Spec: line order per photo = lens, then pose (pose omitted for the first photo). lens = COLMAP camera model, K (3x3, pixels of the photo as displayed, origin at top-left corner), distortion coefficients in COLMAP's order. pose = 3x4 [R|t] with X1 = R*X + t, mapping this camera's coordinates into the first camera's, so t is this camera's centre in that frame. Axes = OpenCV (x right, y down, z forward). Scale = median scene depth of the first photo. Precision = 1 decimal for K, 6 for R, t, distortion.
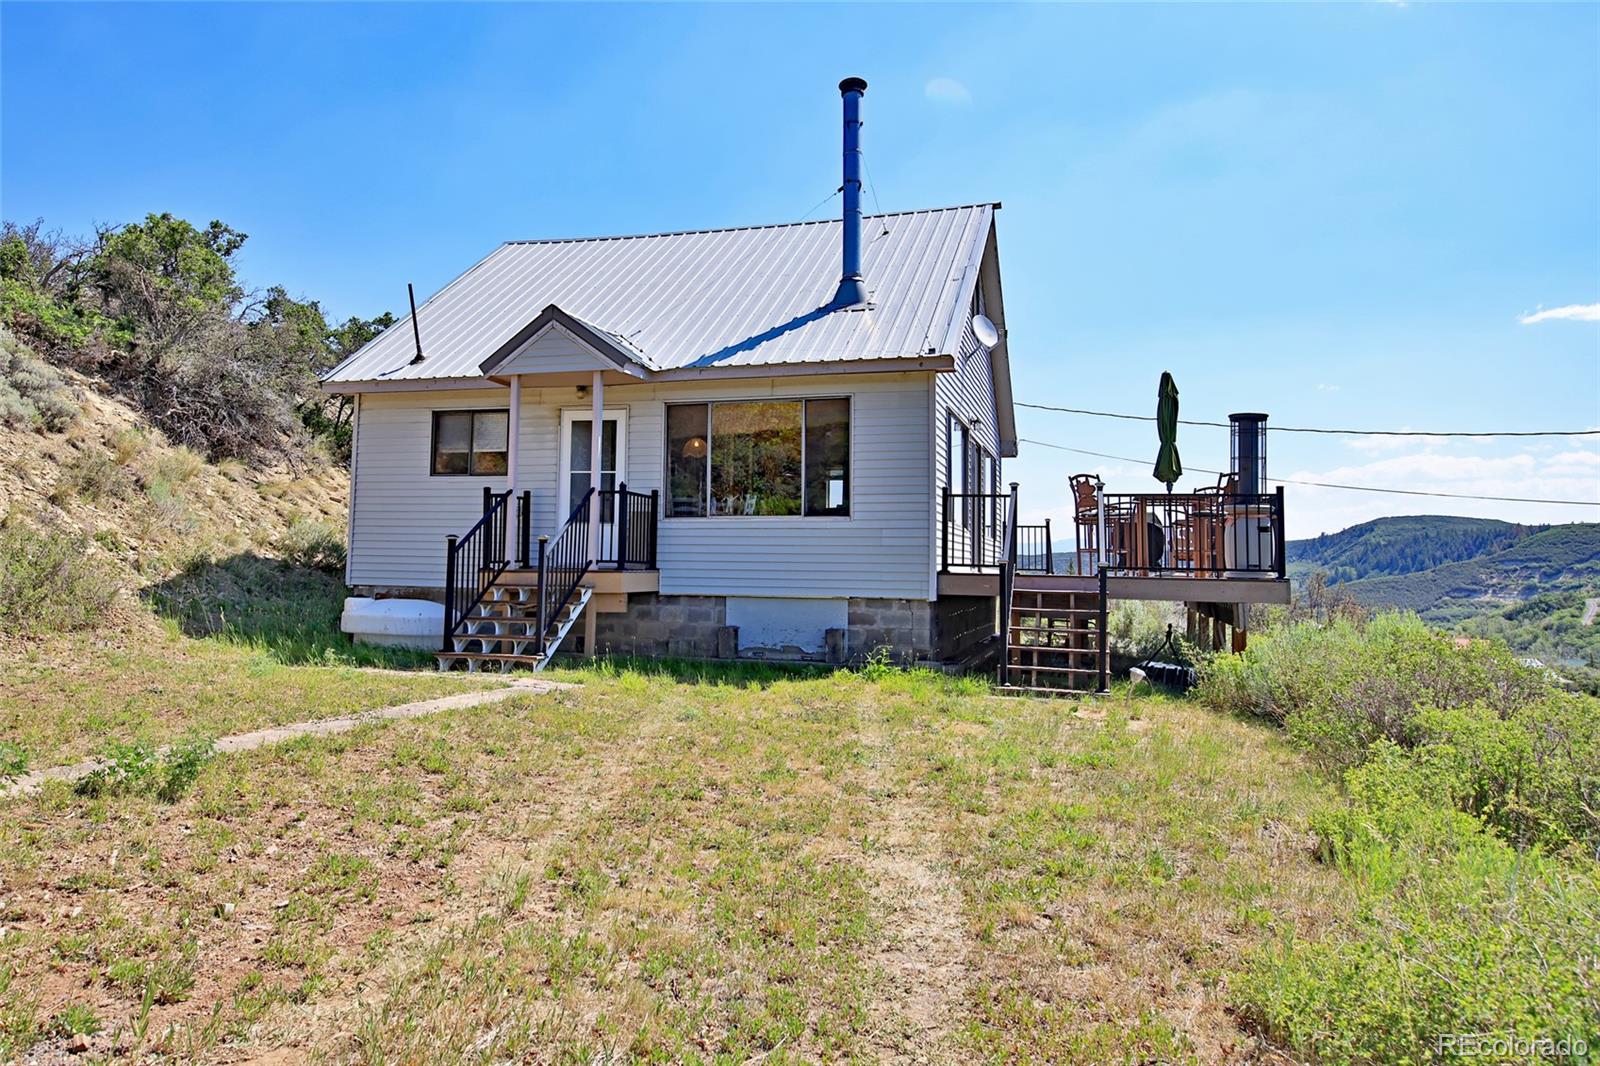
lens RADIAL K [[1147.2, 0, 800.0], [0, 1147.2, 533.0], [0, 0, 1]] dist [0.001697, -0.000961]
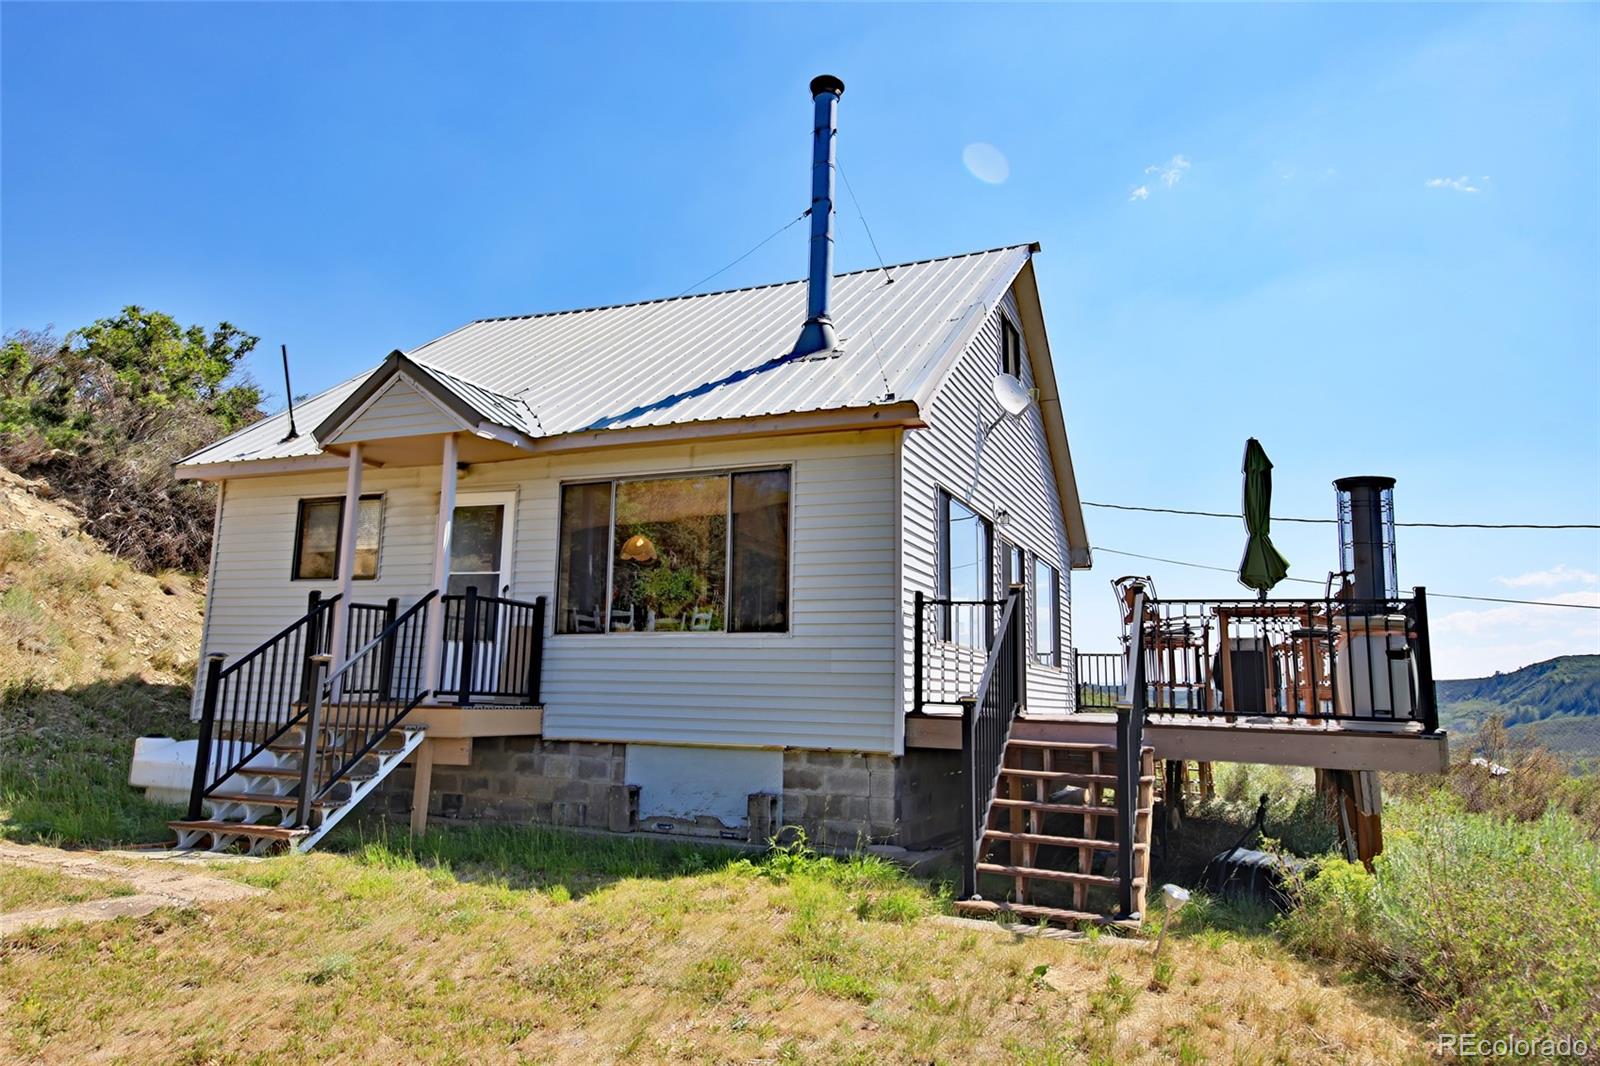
lens RADIAL K [[1099.0, 0, 832.5], [0, 1099.0, 533.8], [0, 0, 1]] dist [0.014886, -0.005097]
pose [[0.993754, -0.004802, -0.111487, 0.146372], [-0.008457, 0.992959, -0.118152, 0.005047], [0.111269, 0.118357, 0.986717, 0.319873]]
